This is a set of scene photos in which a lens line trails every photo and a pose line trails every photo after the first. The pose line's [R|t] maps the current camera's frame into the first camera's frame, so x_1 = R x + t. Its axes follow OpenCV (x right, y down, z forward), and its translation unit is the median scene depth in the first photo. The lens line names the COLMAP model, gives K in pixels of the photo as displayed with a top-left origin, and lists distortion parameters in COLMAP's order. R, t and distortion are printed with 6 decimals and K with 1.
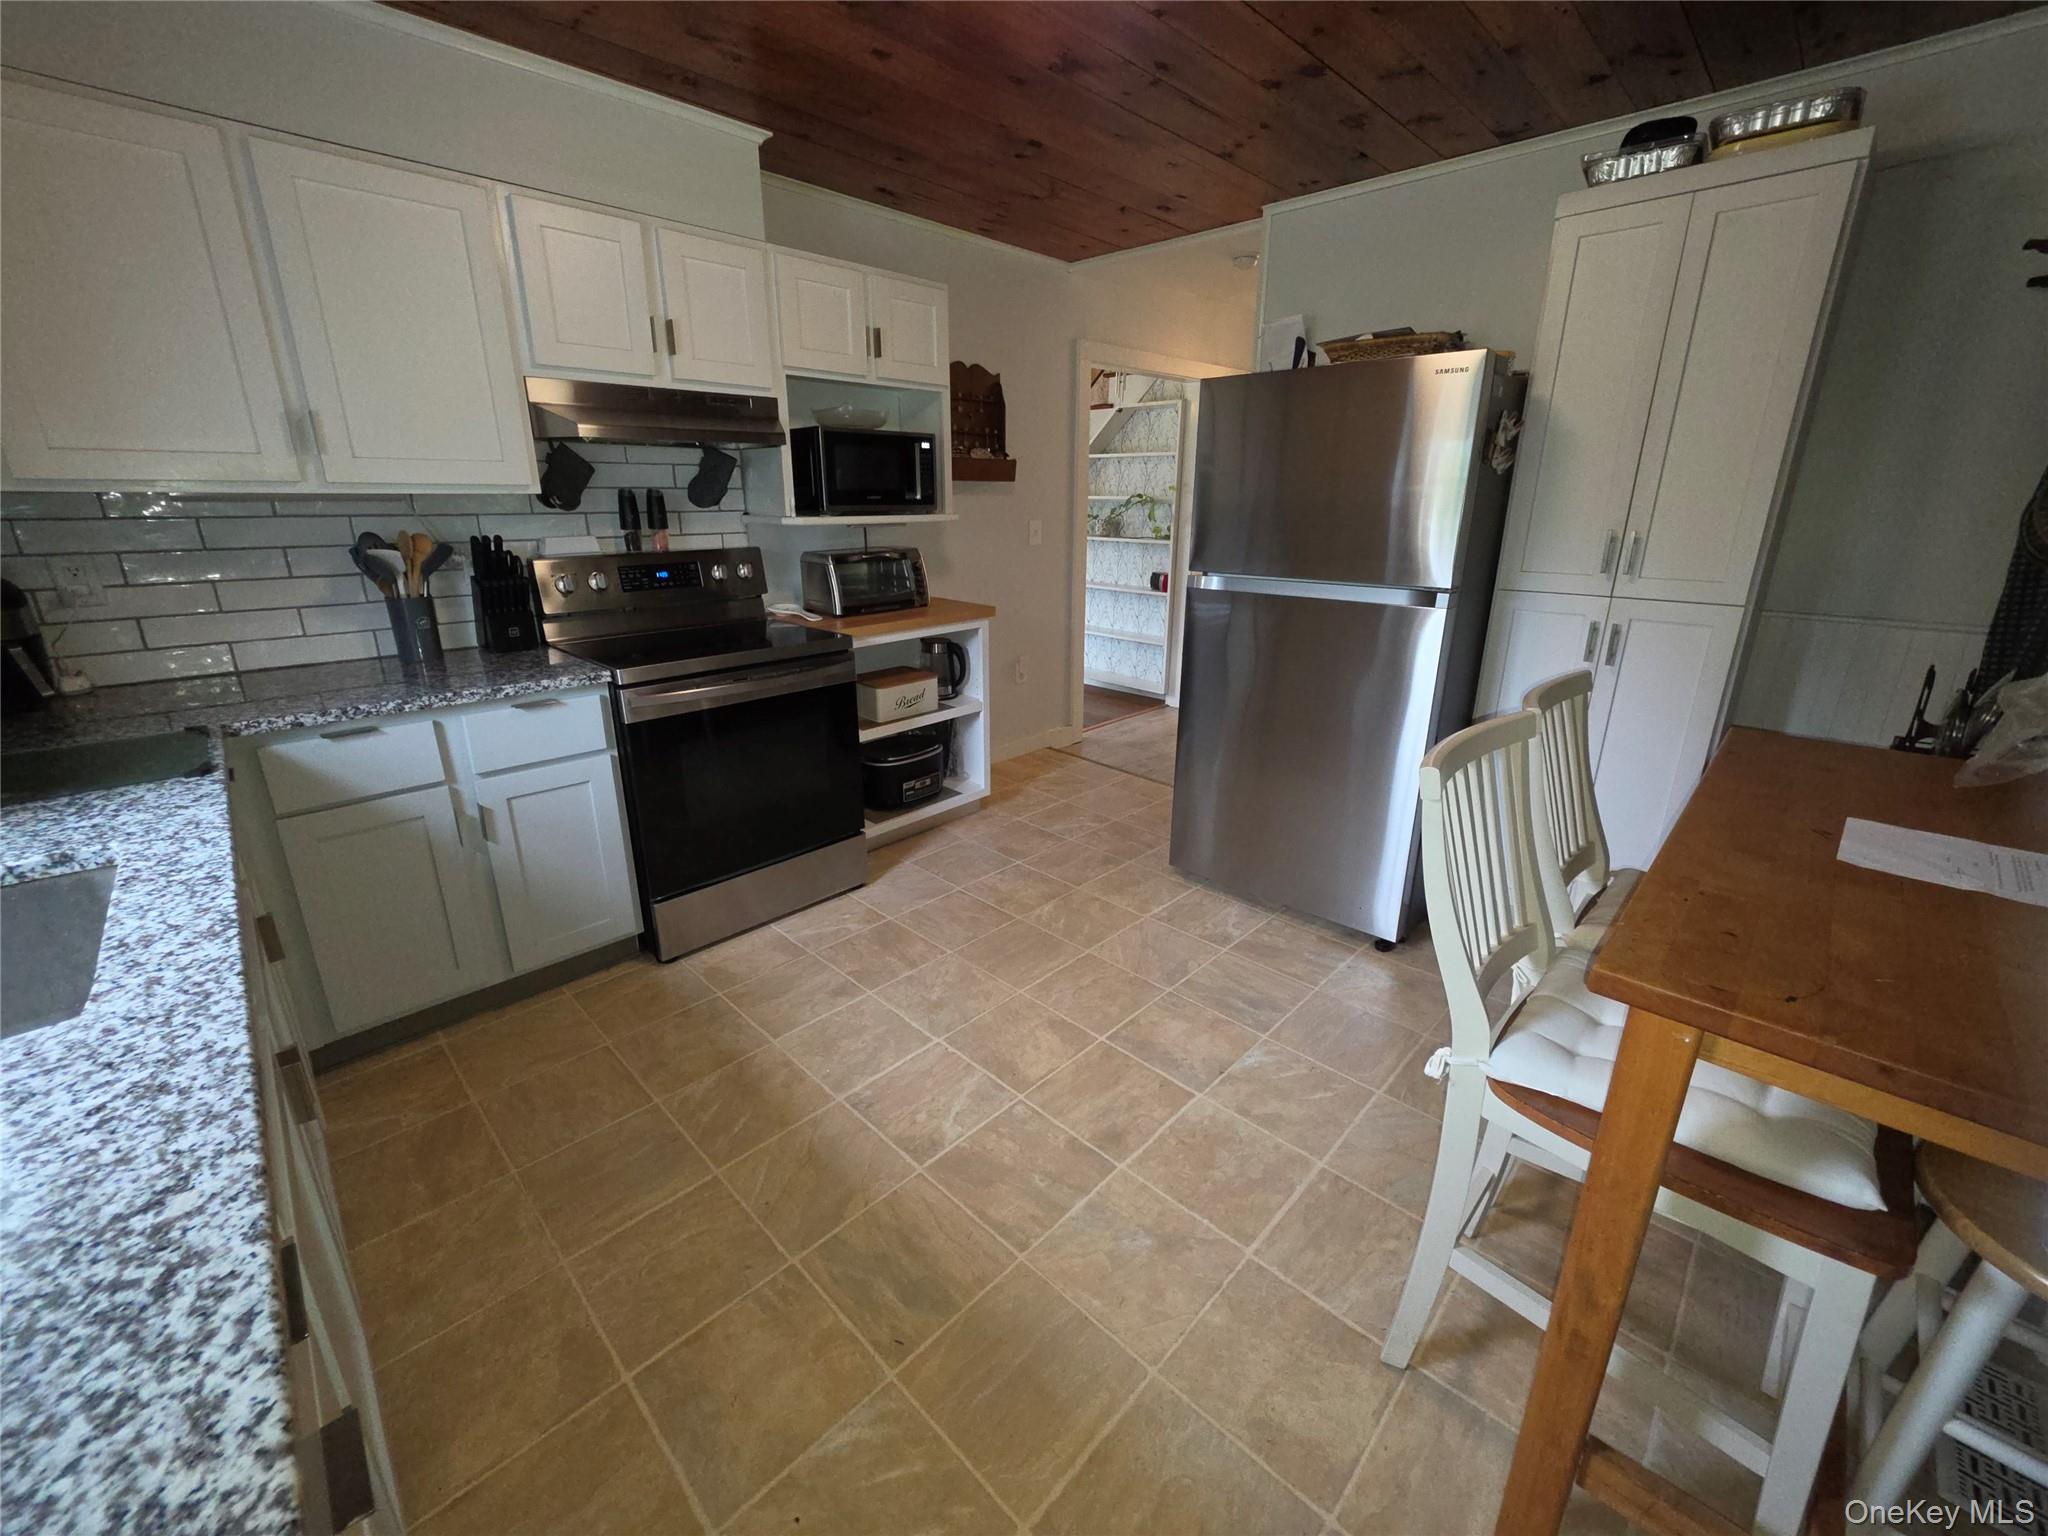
lens RADIAL K [[821.8, 0, 1026.0], [0, 821.8, 755.7], [0, 0, 1]] dist [-0.006036, 0.000382]
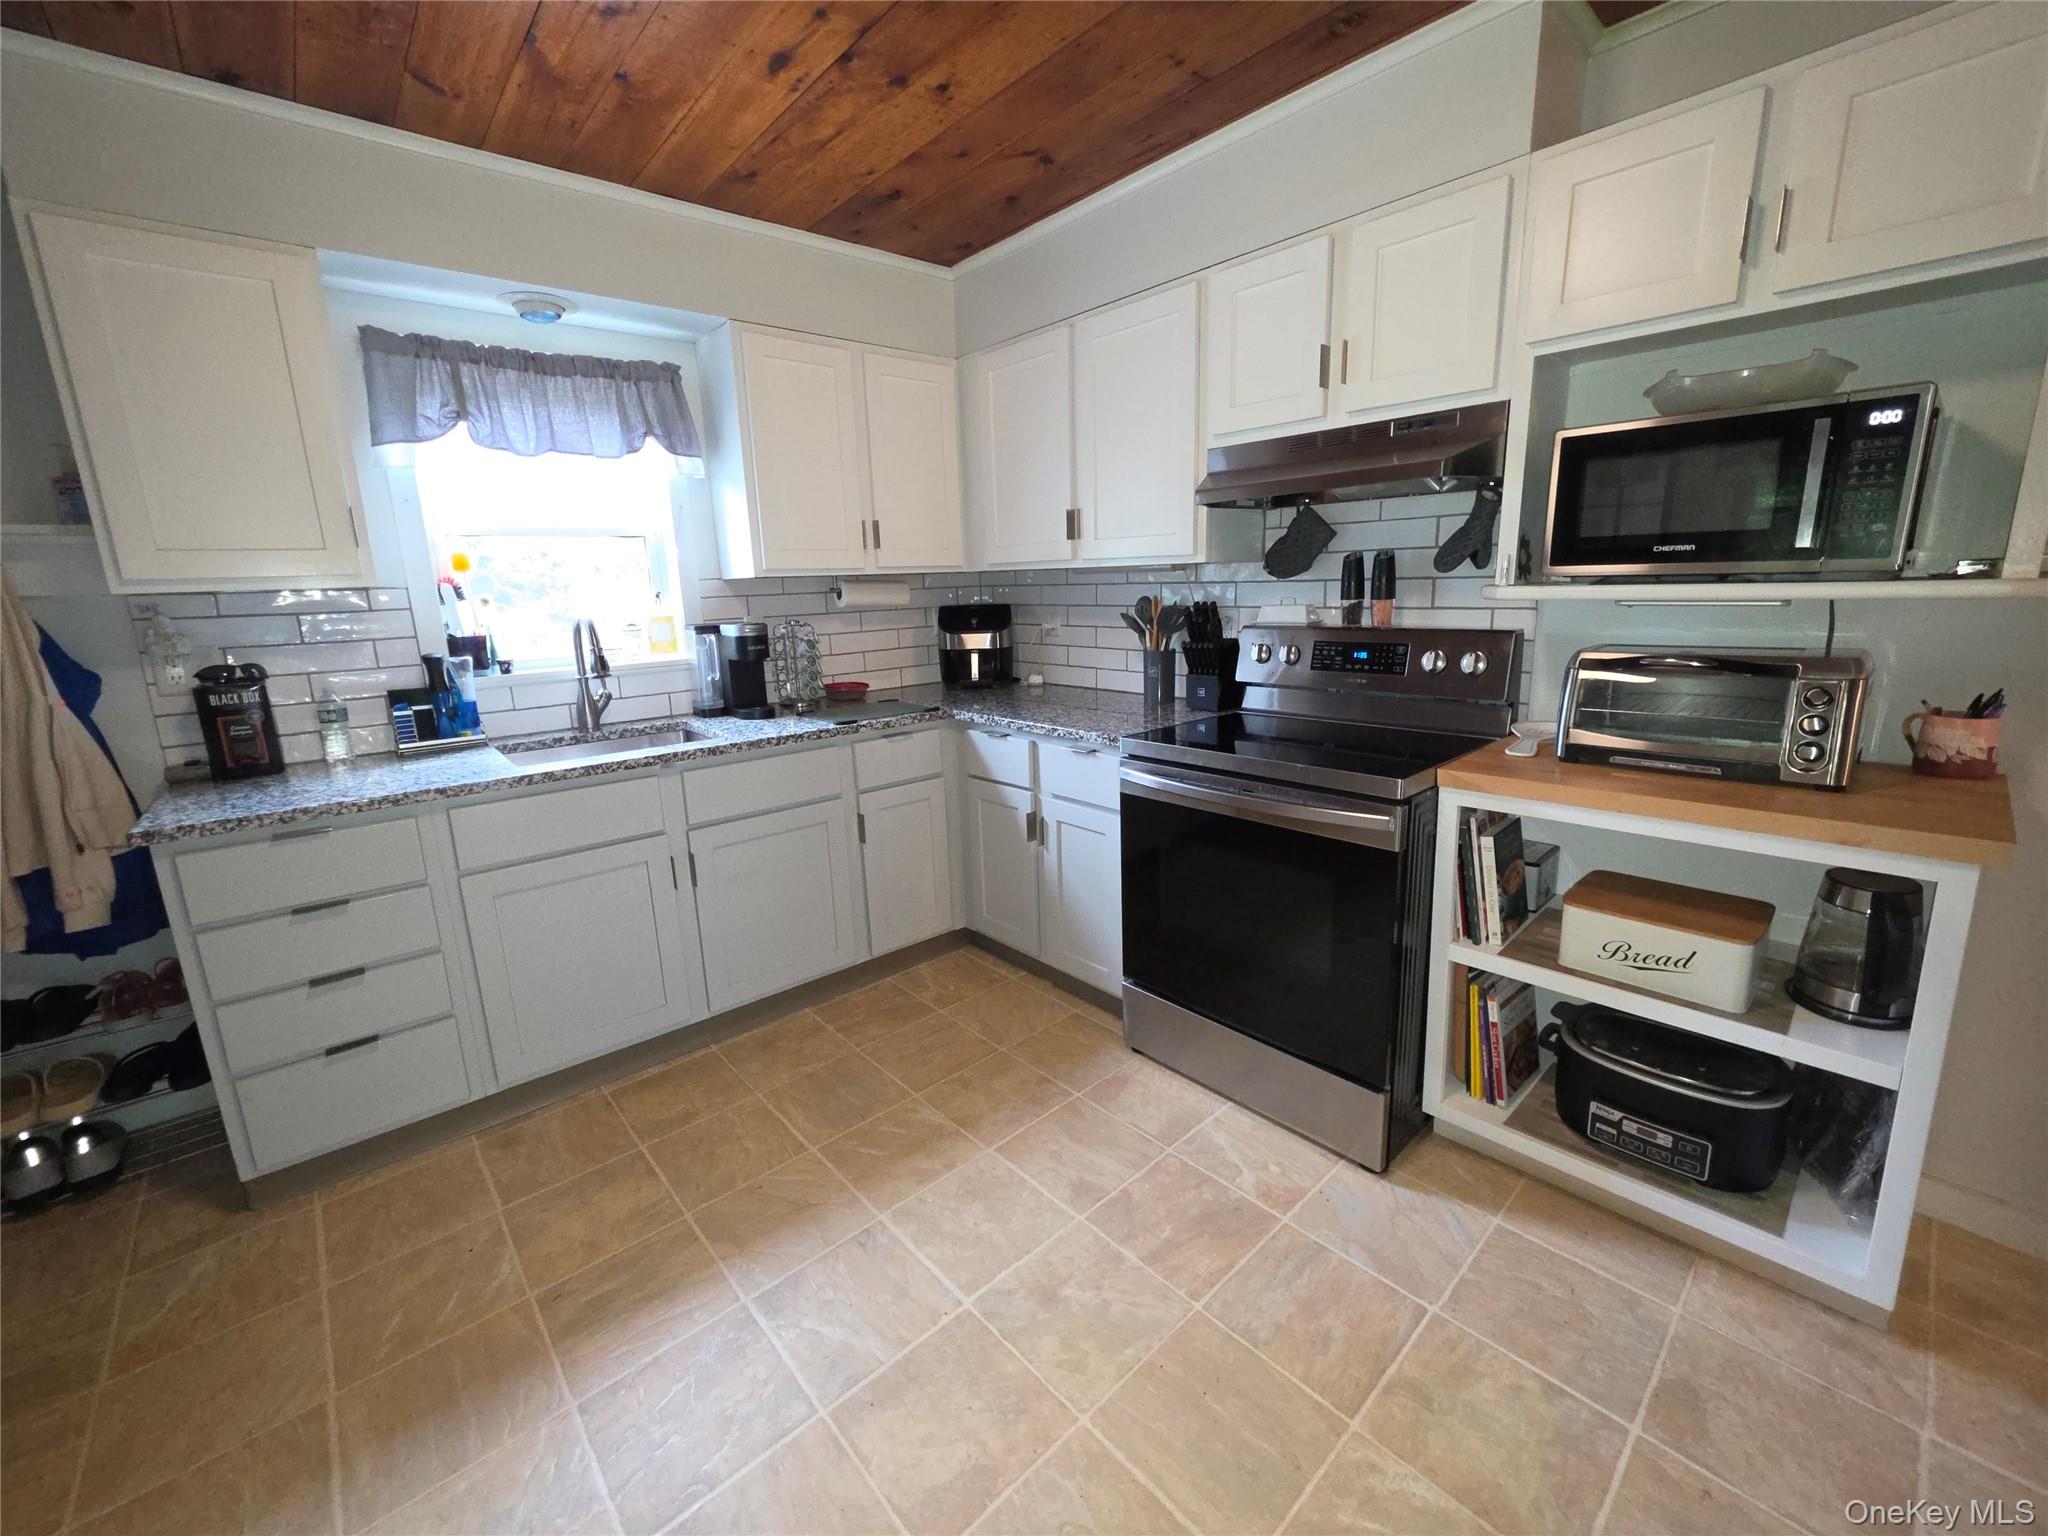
lens RADIAL K [[821.8, 0, 1026.0], [0, 821.8, 755.7], [0, 0, 1]] dist [-0.006036, 0.000382]
pose [[-0.065667, 0.208610, -0.975792, 0.459717], [-0.274238, 0.936473, 0.218660, -0.257098], [0.959417, 0.281958, -0.004286, 0.859073]]
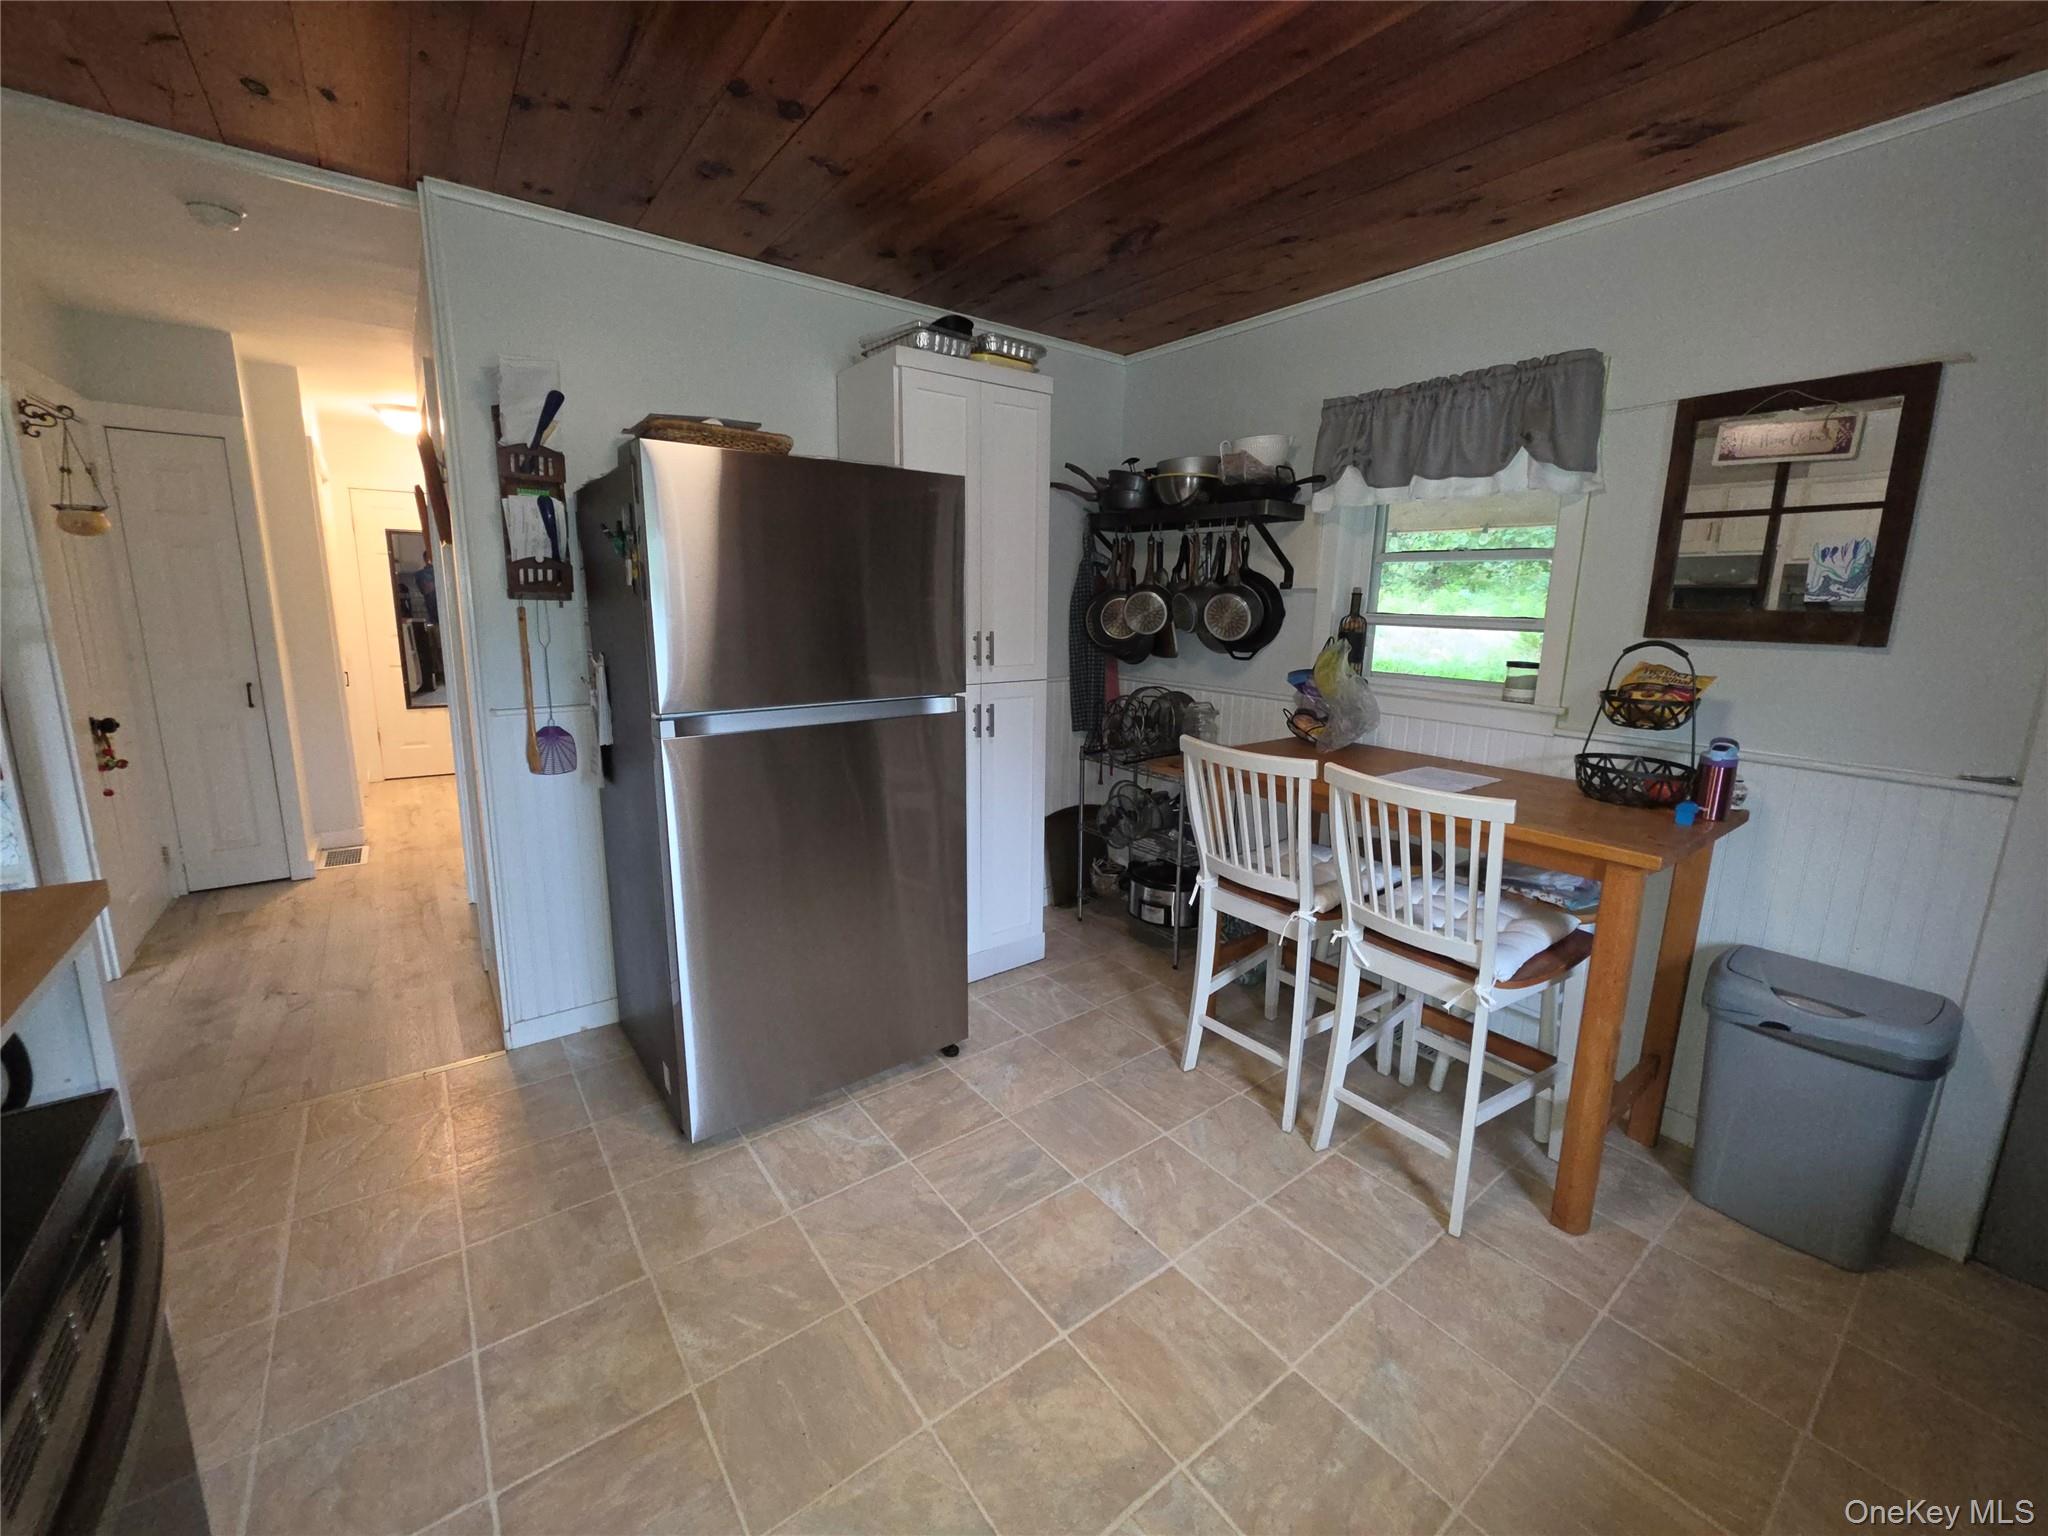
lens RADIAL K [[821.8, 0, 1026.0], [0, 821.8, 755.7], [0, 0, 1]] dist [-0.006036, 0.000382]
pose [[0.149689, -0.189205, 0.970461, -0.494414], [0.283409, 0.948545, 0.141218, -0.244331], [-0.947245, 0.253899, 0.195609, 0.711280]]
